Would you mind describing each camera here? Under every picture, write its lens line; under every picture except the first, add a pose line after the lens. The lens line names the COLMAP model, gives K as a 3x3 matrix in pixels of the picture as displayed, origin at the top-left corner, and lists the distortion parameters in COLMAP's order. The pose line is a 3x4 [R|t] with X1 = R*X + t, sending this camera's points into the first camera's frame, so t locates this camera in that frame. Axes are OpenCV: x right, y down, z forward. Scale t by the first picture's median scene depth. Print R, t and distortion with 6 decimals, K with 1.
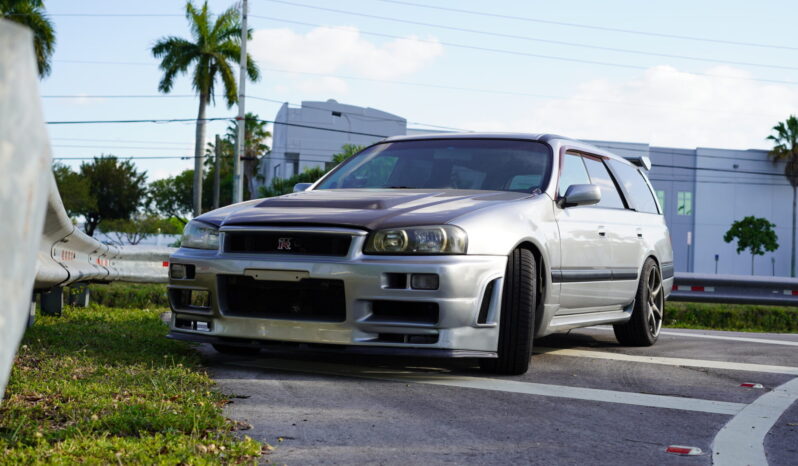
lens RADIAL K [[1274.2, 0, 397.8], [0, 1274.2, 233.2], [0, 0, 1]] dist [-0.046628, 0.000000]
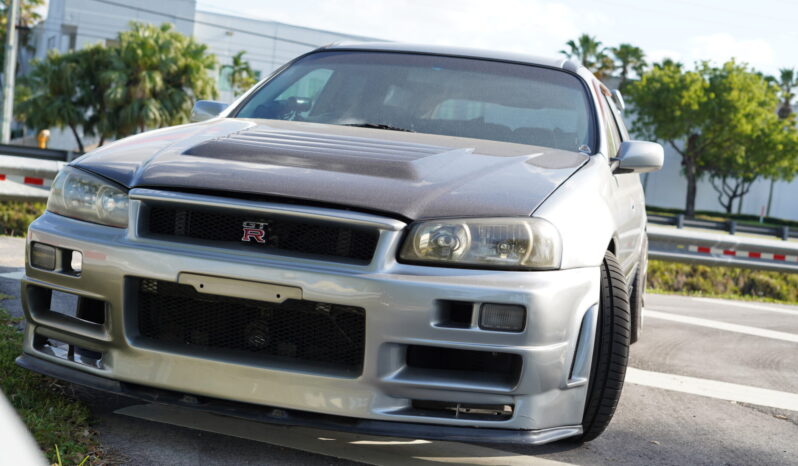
lens RADIAL K [[1274.2, 0, 400.7], [0, 1274.2, 233.7], [0, 0, 1]] dist [-0.046628, 0.000000]
pose [[0.979499, 0.061615, 0.191793, -0.133099], [-0.077978, 0.993823, 0.078961, -0.040724], [-0.185743, -0.092298, 0.978254, 0.430582]]
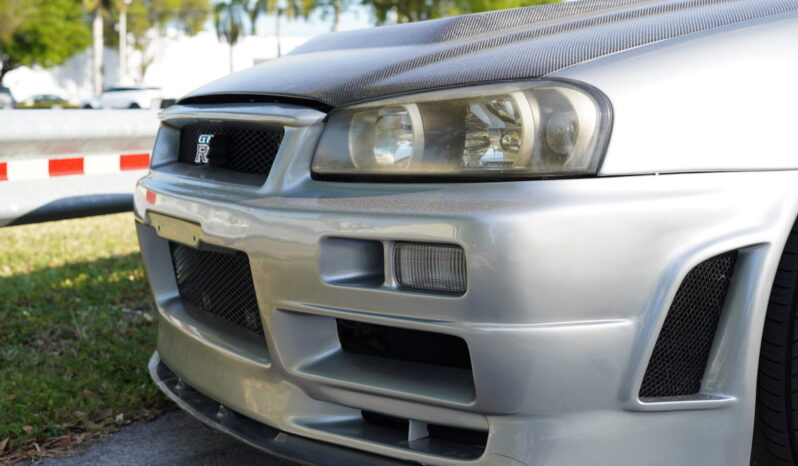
lens RADIAL K [[1274.2, 0, 396.8], [0, 1274.2, 231.8], [0, 0, 1]] dist [-0.046628, 0.000000]
pose [[0.780966, 0.027018, -0.623989, 0.204405], [0.047591, 0.993585, 0.102585, -0.003326], [0.622758, -0.109811, 0.774670, 0.726611]]
